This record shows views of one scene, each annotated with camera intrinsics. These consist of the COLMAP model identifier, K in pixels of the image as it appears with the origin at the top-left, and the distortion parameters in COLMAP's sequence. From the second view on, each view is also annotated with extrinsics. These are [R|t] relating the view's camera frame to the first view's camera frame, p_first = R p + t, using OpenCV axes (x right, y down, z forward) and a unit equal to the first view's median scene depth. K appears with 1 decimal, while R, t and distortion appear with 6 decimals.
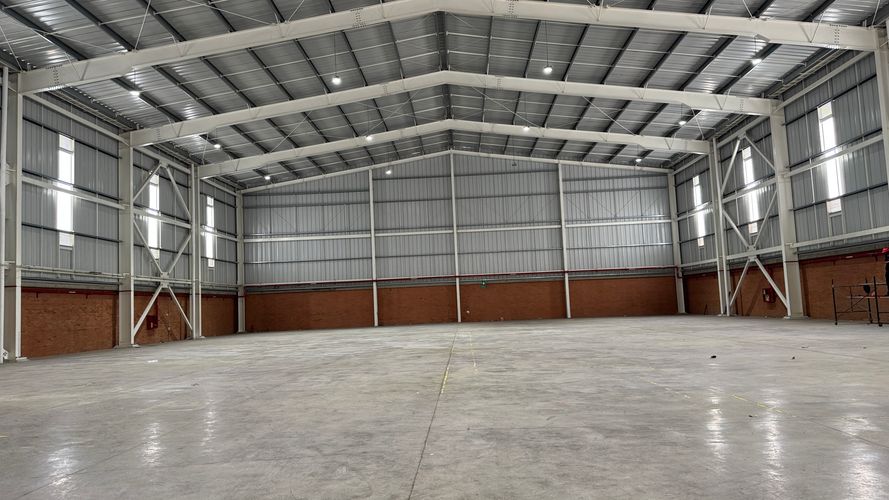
lens RADIAL K [[620.6, 0, 444.5], [0, 620.6, 250.0], [0, 0, 1]] dist [0.088283, -0.122550]
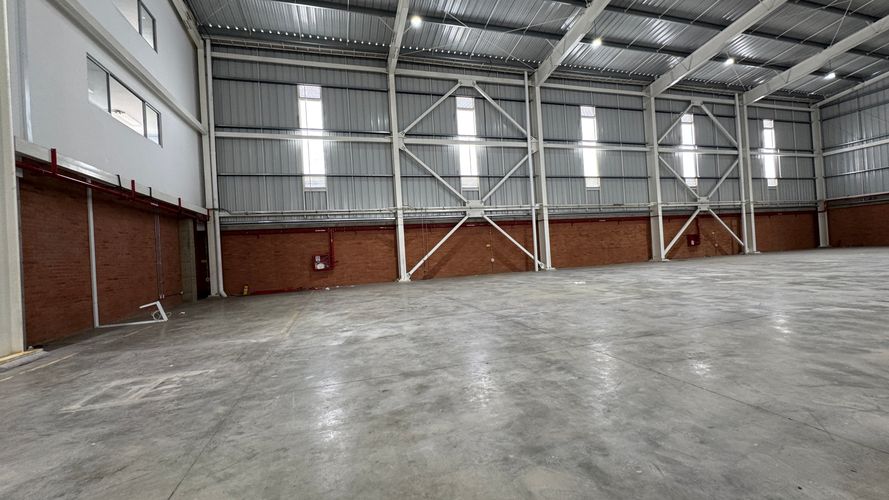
lens RADIAL K [[352.4, 0, 444.5], [0, 352.4, 250.0], [0, 0, 1]] dist [-0.003380, -0.000147]
pose [[0.319696, 0.013607, -0.947423, 0.018976], [0.131237, 0.989624, 0.058497, 0.035794], [0.938388, -0.143038, 0.314593, 0.382054]]
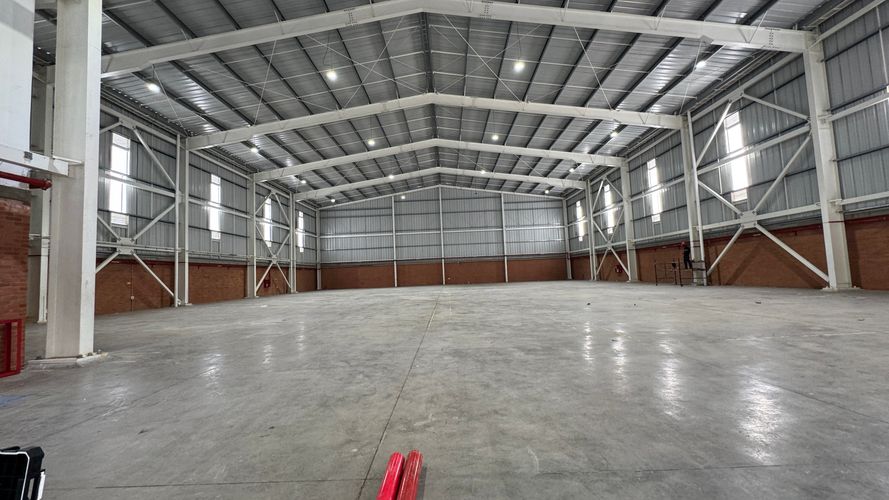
lens RADIAL K [[352.4, 0, 444.5], [0, 352.4, 250.0], [0, 0, 1]] dist [-0.003380, -0.000147]
pose [[0.999786, 0.003275, 0.020402, 0.005795], [-0.003644, 0.999830, 0.018071, 0.002820], [-0.020339, -0.018142, 0.999629, 0.021221]]
